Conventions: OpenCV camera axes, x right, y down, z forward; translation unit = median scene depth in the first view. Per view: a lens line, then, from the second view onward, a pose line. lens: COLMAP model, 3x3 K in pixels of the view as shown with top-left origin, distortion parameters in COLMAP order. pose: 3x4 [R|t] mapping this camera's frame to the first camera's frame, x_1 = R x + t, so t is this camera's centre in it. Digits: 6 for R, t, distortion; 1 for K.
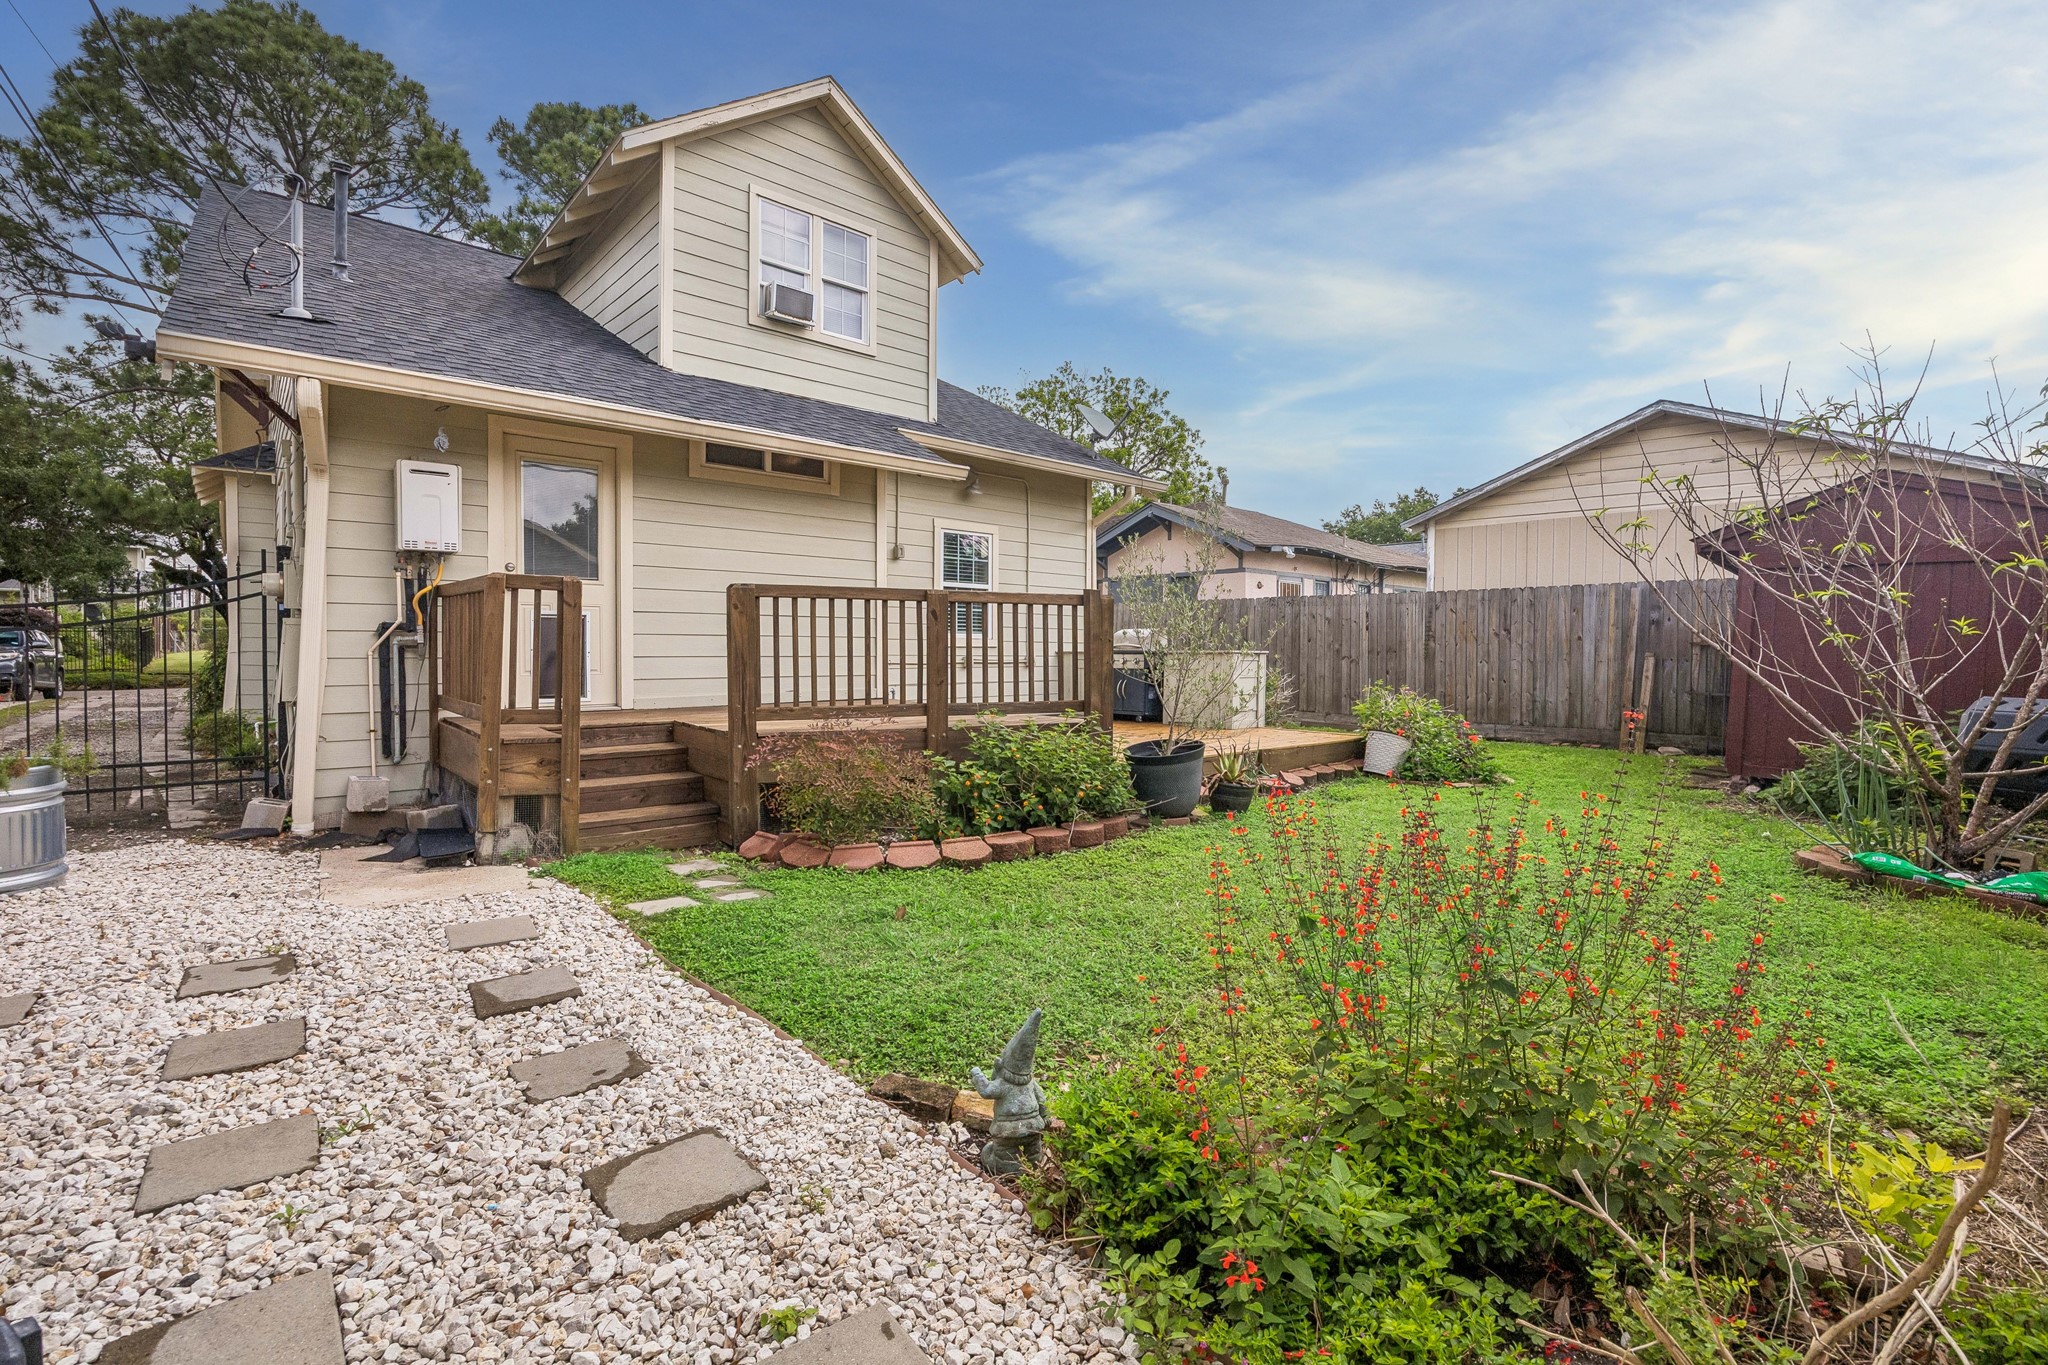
lens RADIAL K [[901.4, 0, 1026.8], [0, 901.4, 684.9], [0, 0, 1]] dist [-0.011799, 0.000315]
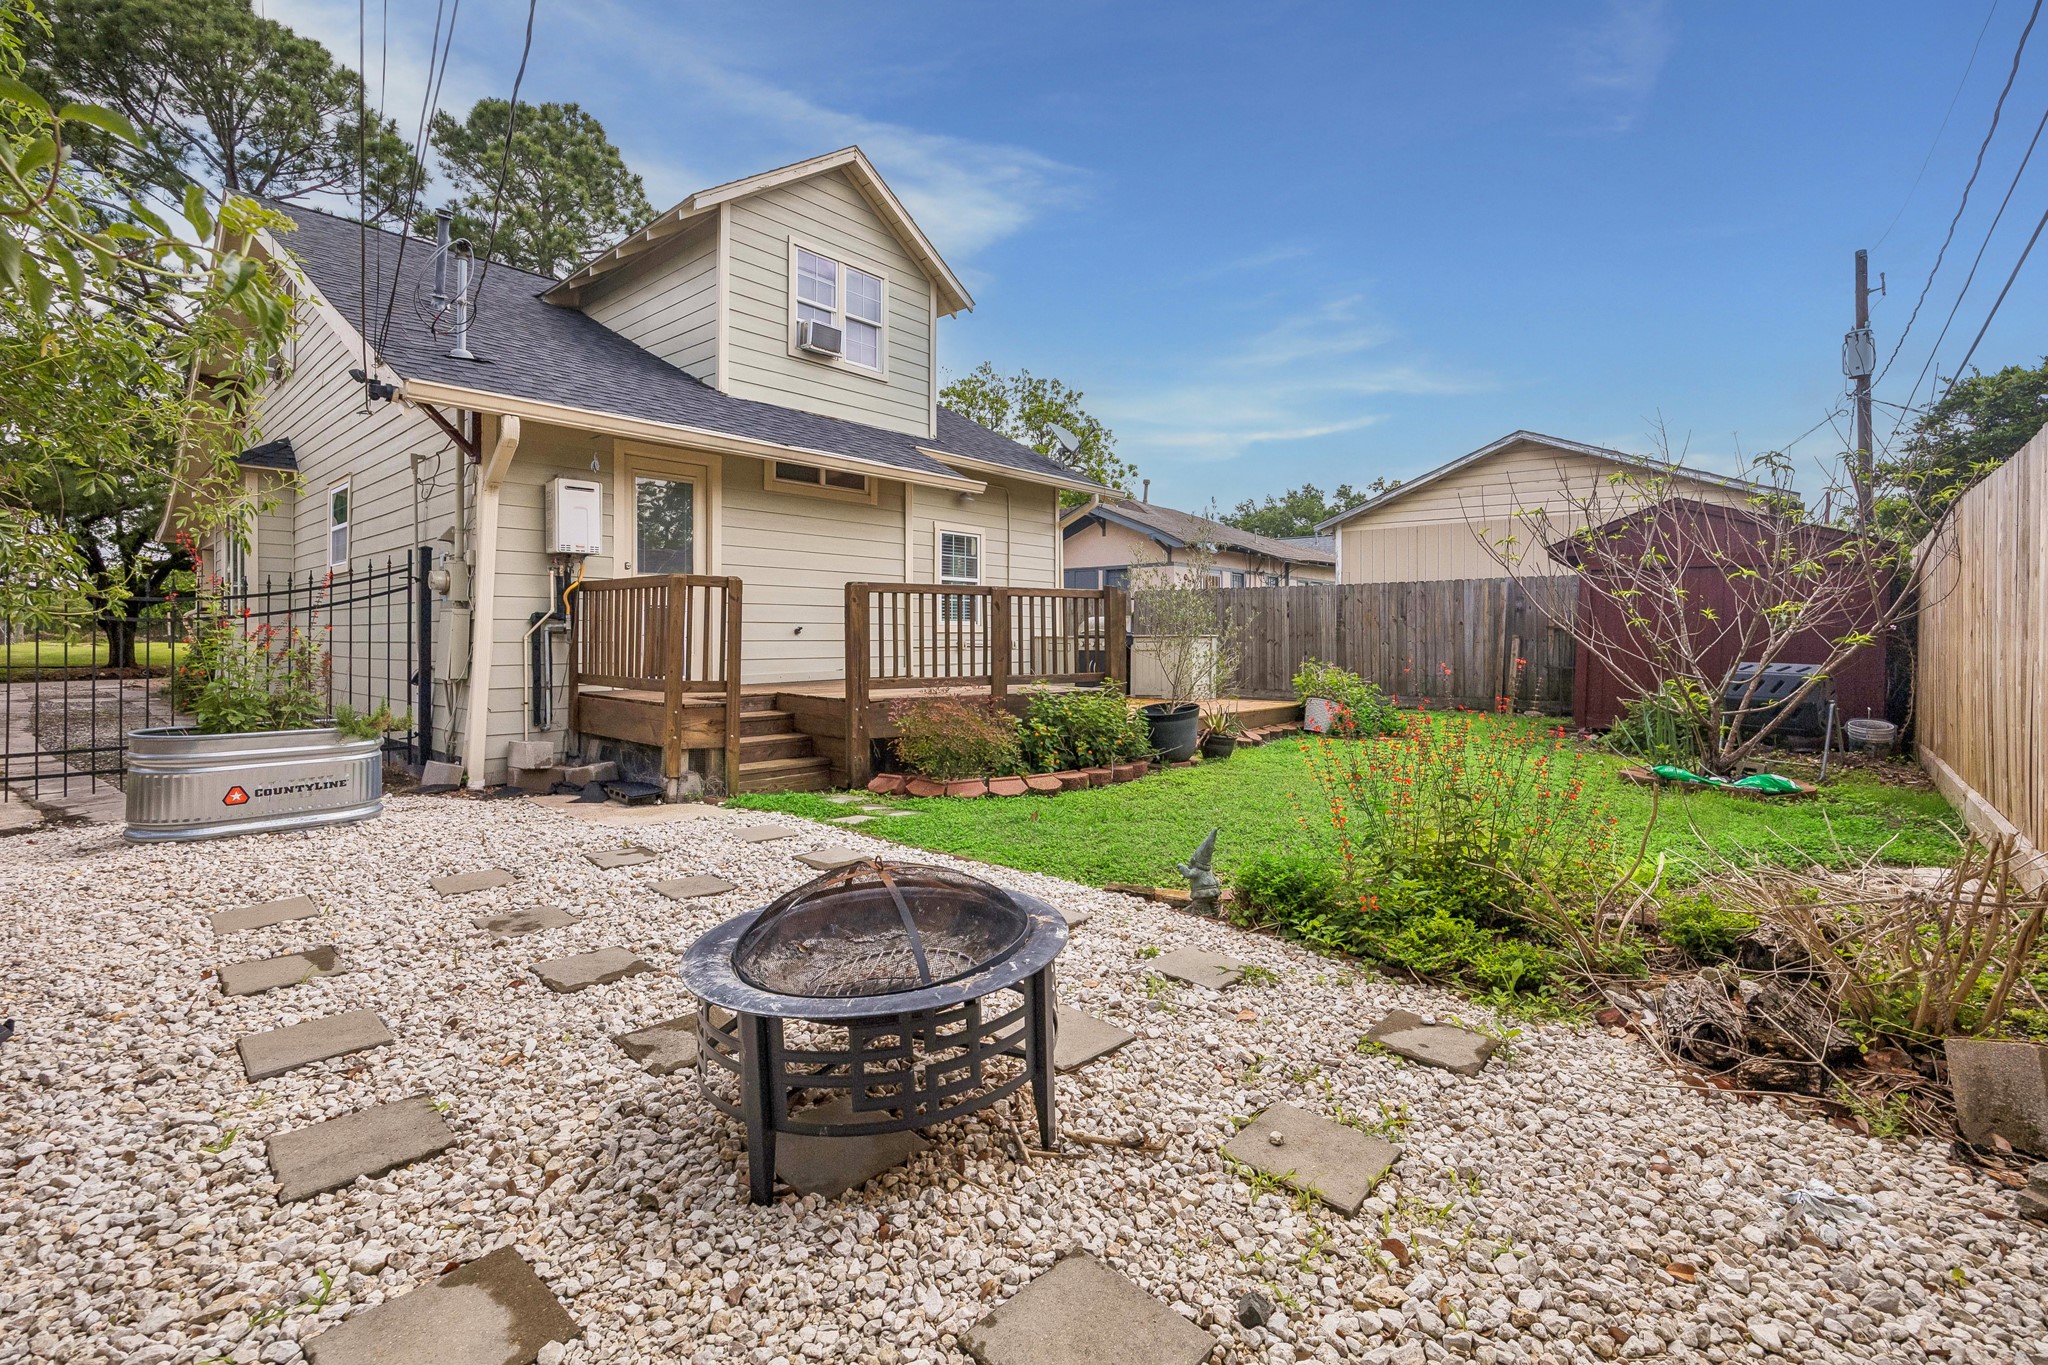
lens RADIAL K [[896.4, 0, 1032.9], [0, 896.4, 654.7], [0, 0, 1]] dist [-0.003243, -0.000543]
pose [[0.993133, -0.007332, 0.116765, -0.134753], [0.009641, 0.999769, -0.019226, 0.010853], [-0.116597, 0.020220, 0.992973, -0.180197]]
